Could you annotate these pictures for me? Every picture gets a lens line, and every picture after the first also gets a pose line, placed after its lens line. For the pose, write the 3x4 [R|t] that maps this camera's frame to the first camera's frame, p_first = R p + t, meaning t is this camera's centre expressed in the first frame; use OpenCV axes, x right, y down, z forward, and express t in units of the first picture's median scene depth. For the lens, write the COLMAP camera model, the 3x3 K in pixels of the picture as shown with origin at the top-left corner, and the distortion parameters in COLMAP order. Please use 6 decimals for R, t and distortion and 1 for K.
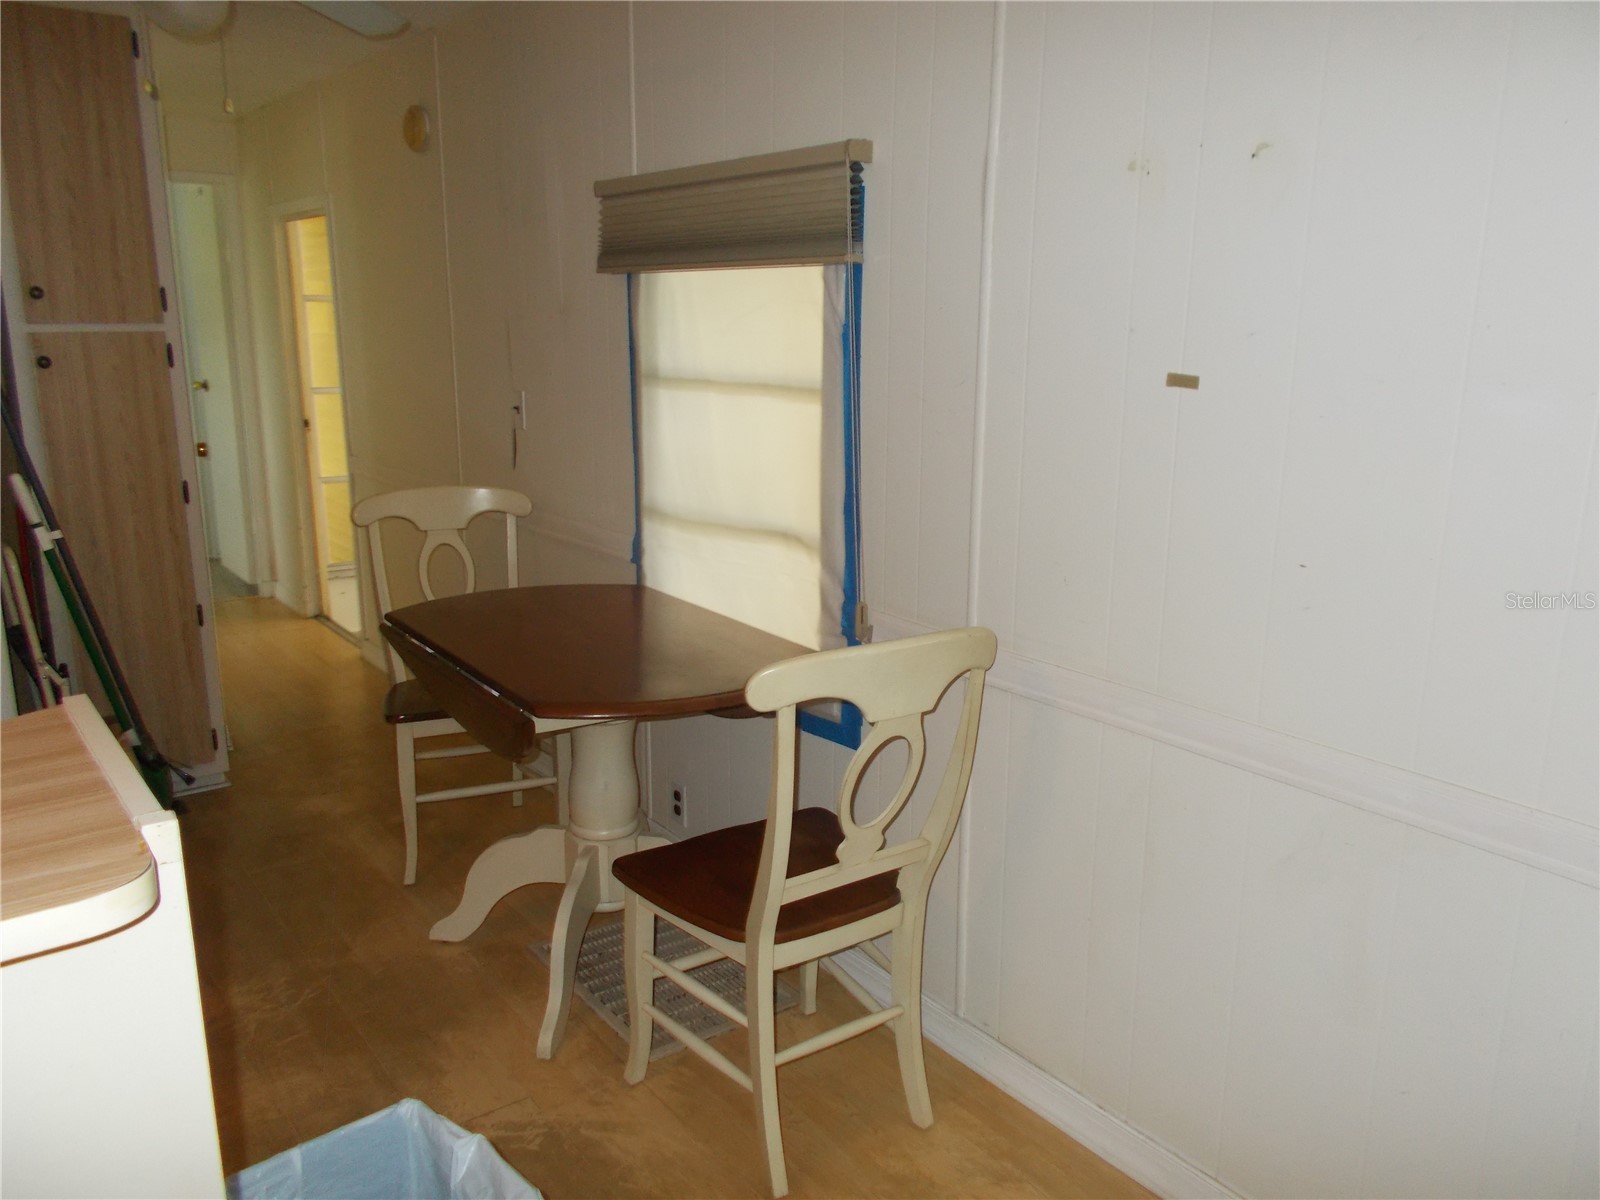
lens RADIAL K [[1205.4, 0, 794.9], [0, 1205.4, 605.9], [0, 0, 1]] dist [0.003276, -0.014467]
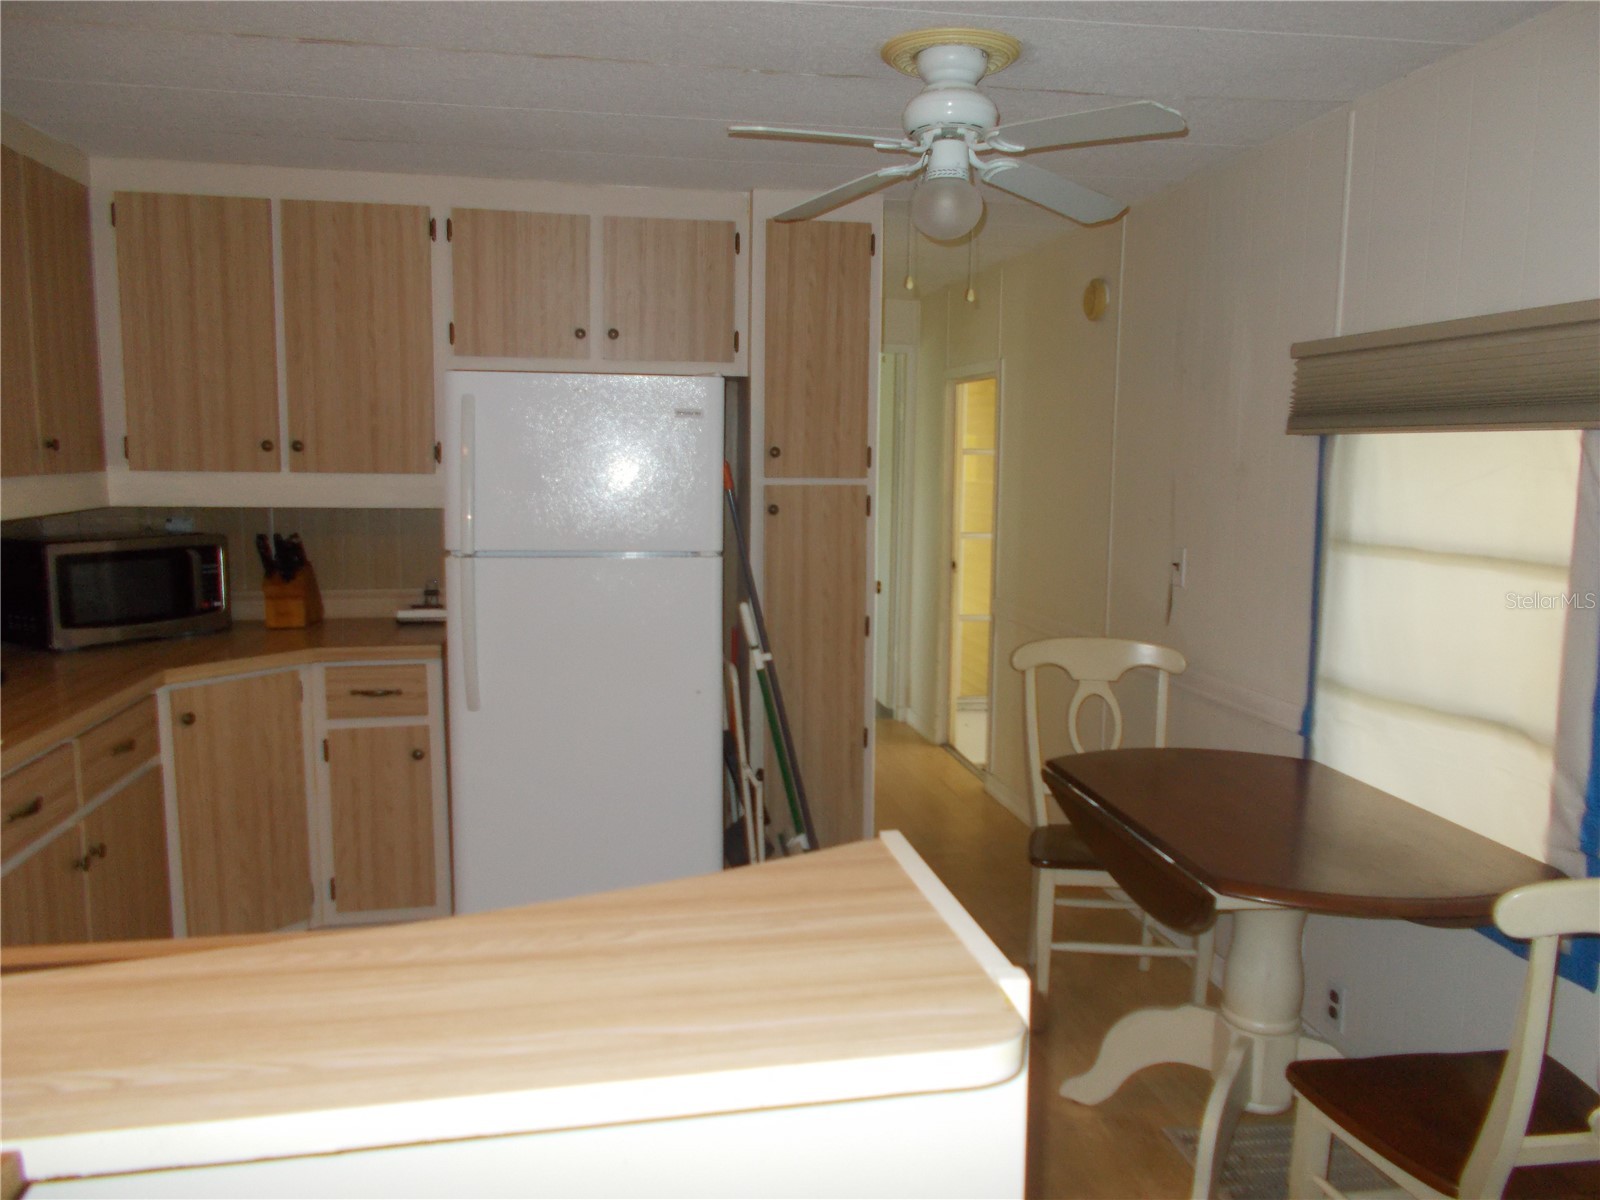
lens RADIAL K [[1205.4, 0, 813.4], [0, 1205.4, 607.1], [0, 0, 1]] dist [0.003276, -0.014467]
pose [[0.887765, 0.058334, -0.456586, -0.048230], [-0.111362, 0.989689, -0.090084, -0.007023], [0.446623, 0.130819, 0.885107, -0.015818]]
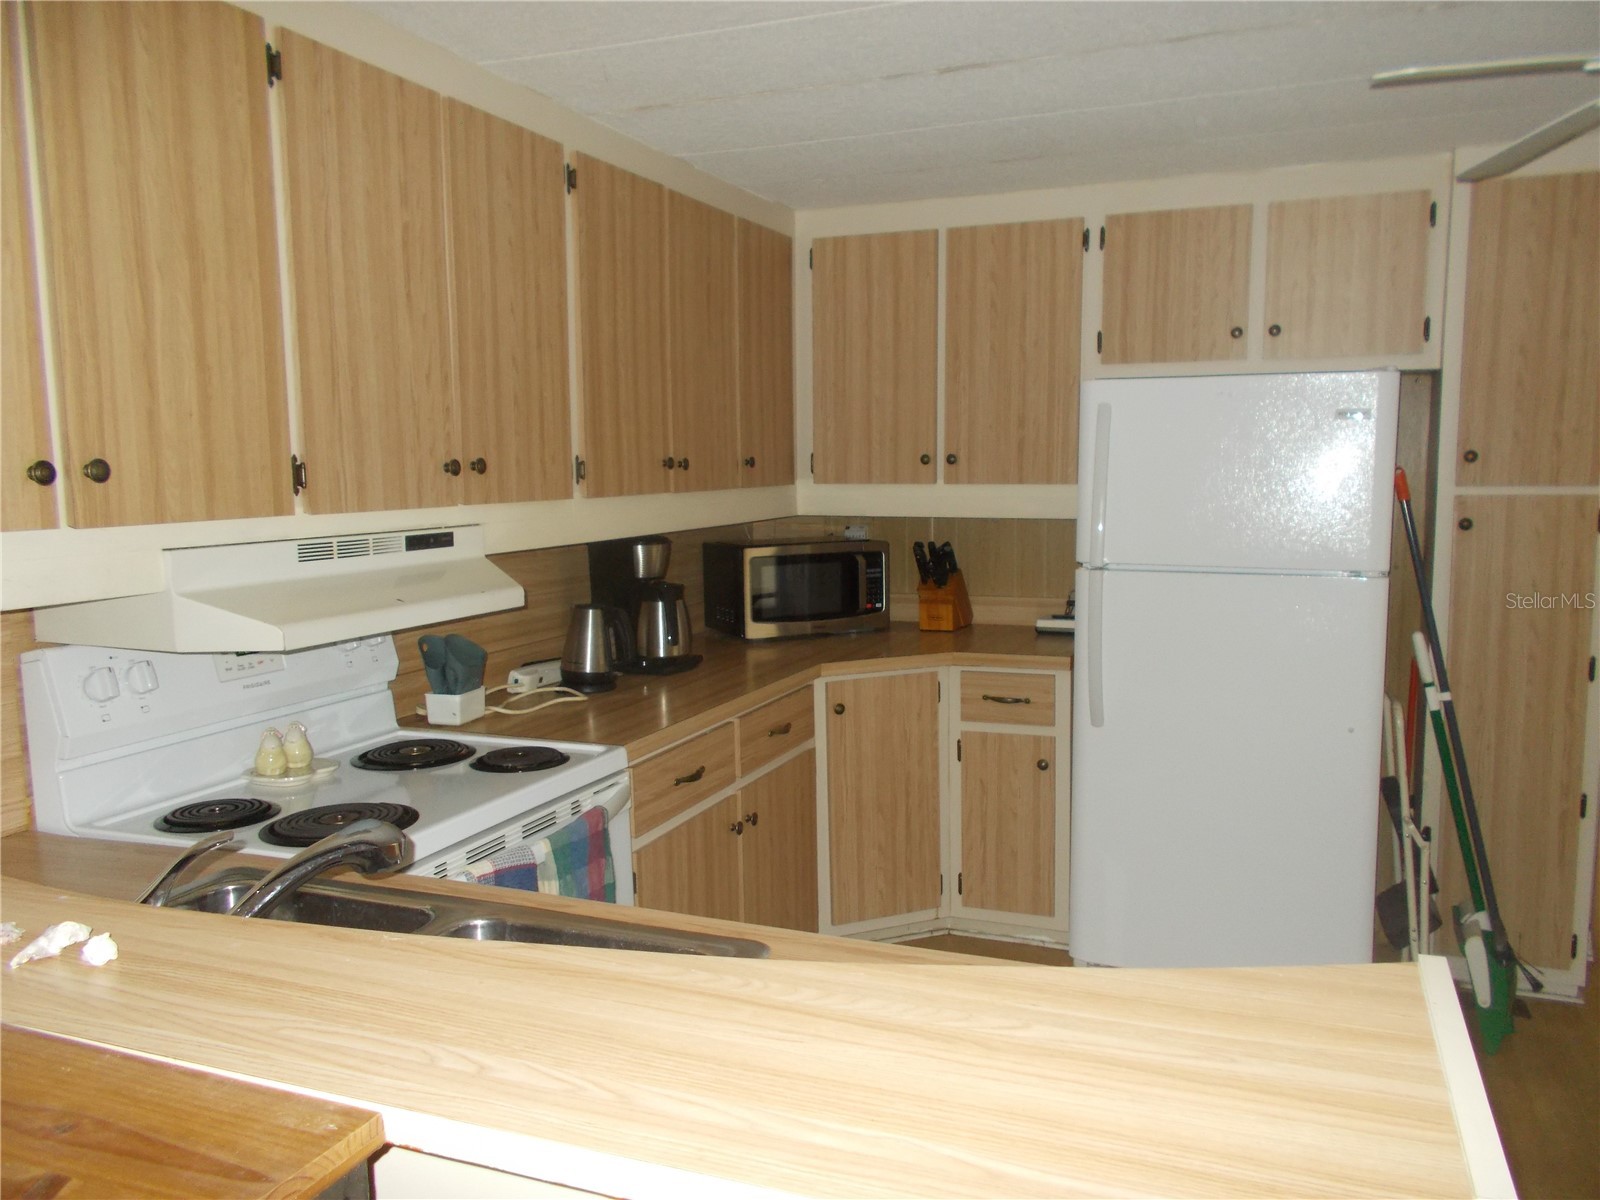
lens RADIAL K [[1205.4, 0, 806.4], [0, 1205.4, 603.9], [0, 0, 1]] dist [0.003276, -0.014467]
pose [[0.500269, 0.087094, -0.861479, -0.033191], [-0.191520, 0.981415, -0.011998, -0.022521], [0.844423, 0.170992, 0.507652, 0.045822]]
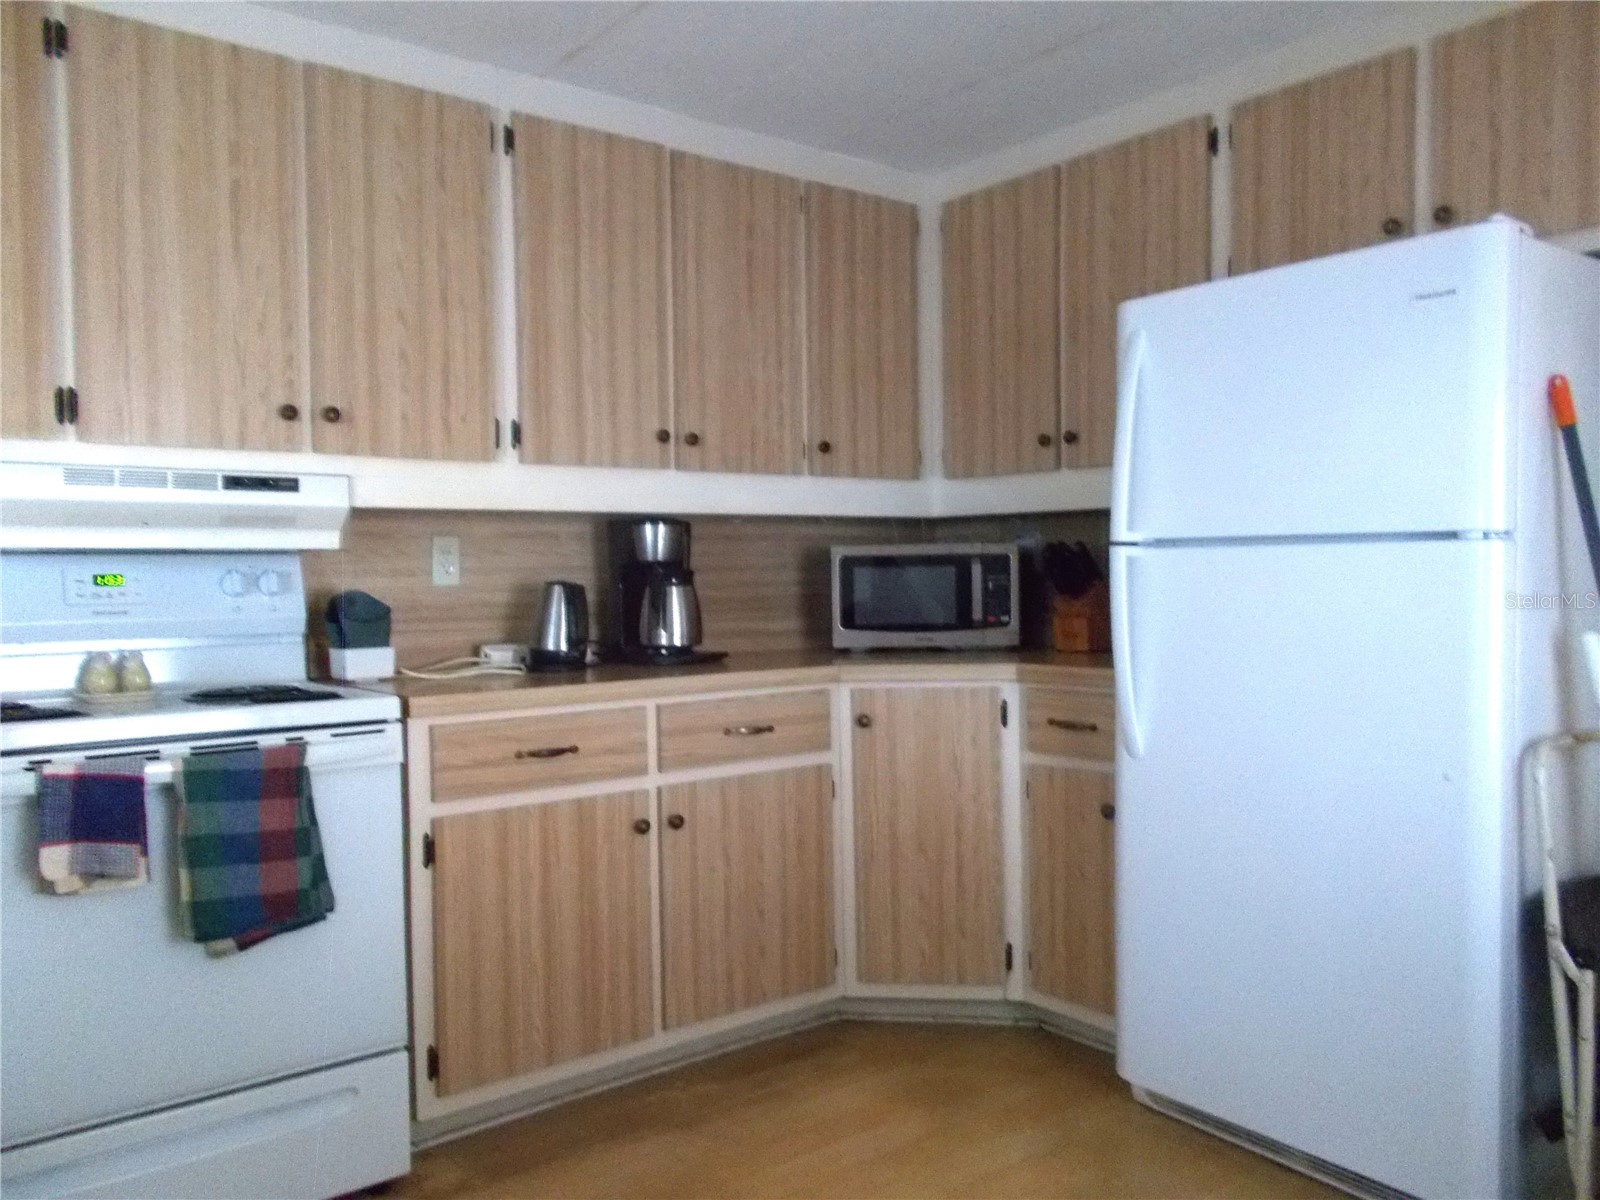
lens RADIAL K [[1205.4, 0, 807.2], [0, 1205.4, 593.9], [0, 0, 1]] dist [0.003276, -0.014467]
pose [[0.013636, 0.012738, -0.999826, -0.026119], [-0.225845, 0.974119, 0.009330, -0.041867], [0.974068, 0.225678, 0.016160, 0.555847]]
